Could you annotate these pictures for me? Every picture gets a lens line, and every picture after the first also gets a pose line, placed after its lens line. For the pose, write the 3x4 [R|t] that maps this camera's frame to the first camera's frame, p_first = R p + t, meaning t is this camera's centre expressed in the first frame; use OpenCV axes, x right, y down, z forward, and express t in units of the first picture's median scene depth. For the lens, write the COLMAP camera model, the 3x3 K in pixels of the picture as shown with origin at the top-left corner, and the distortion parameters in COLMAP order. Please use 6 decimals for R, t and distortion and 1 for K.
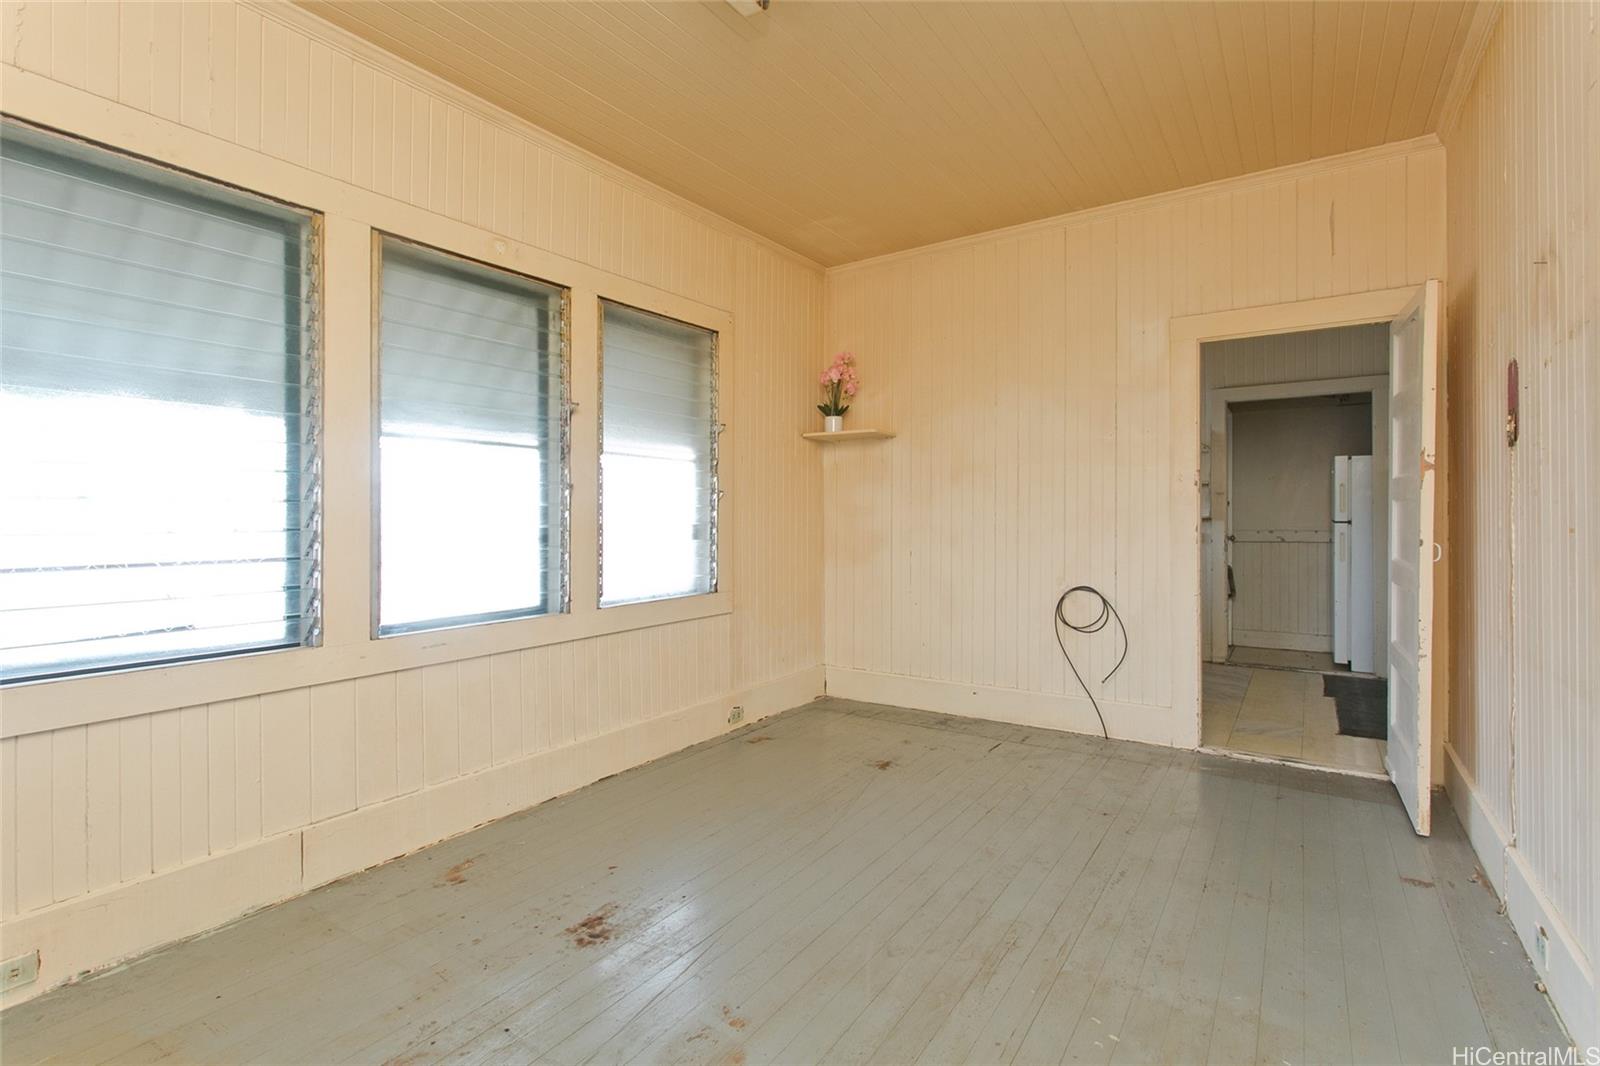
lens RADIAL K [[757.8, 0, 791.8], [0, 757.8, 516.6], [0, 0, 1]] dist [0.003636, 0.000468]
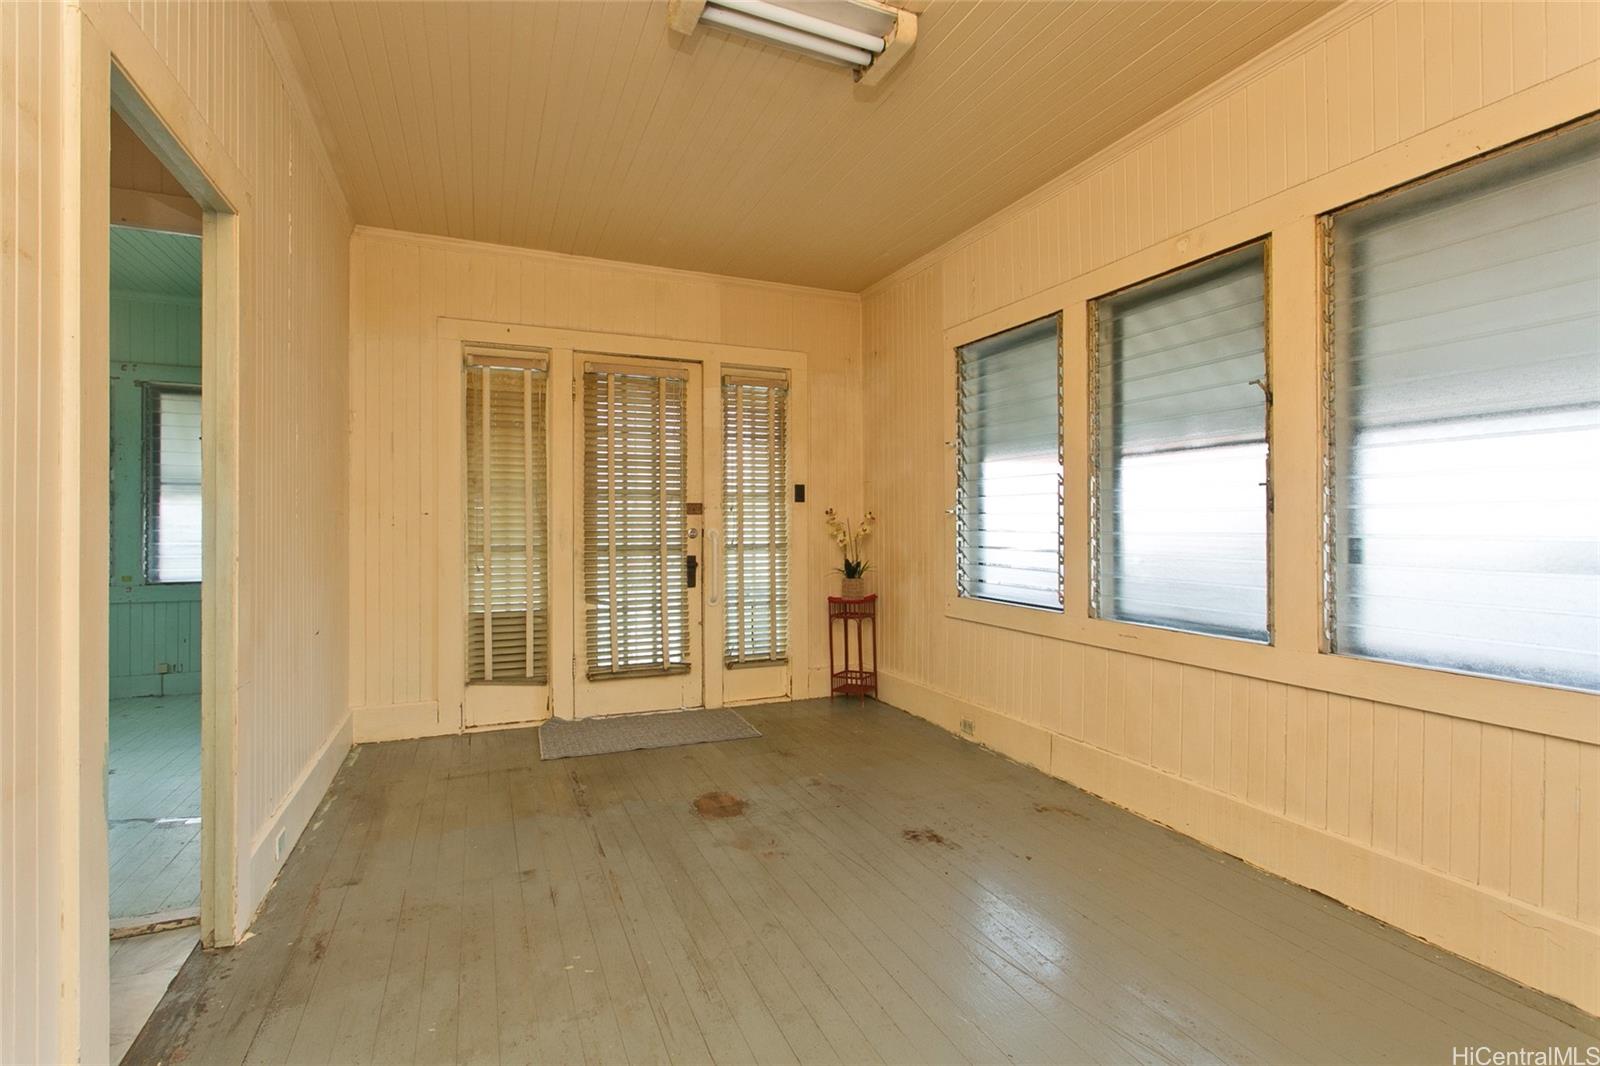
lens RADIAL K [[757.8, 0, 791.8], [0, 757.8, 516.6], [0, 0, 1]] dist [0.003636, 0.000468]
pose [[-0.553710, -0.004387, -0.832698, 0.783694], [0.002528, 0.999973, -0.006949, -0.002825], [0.832706, -0.005953, -0.553684, 1.251723]]
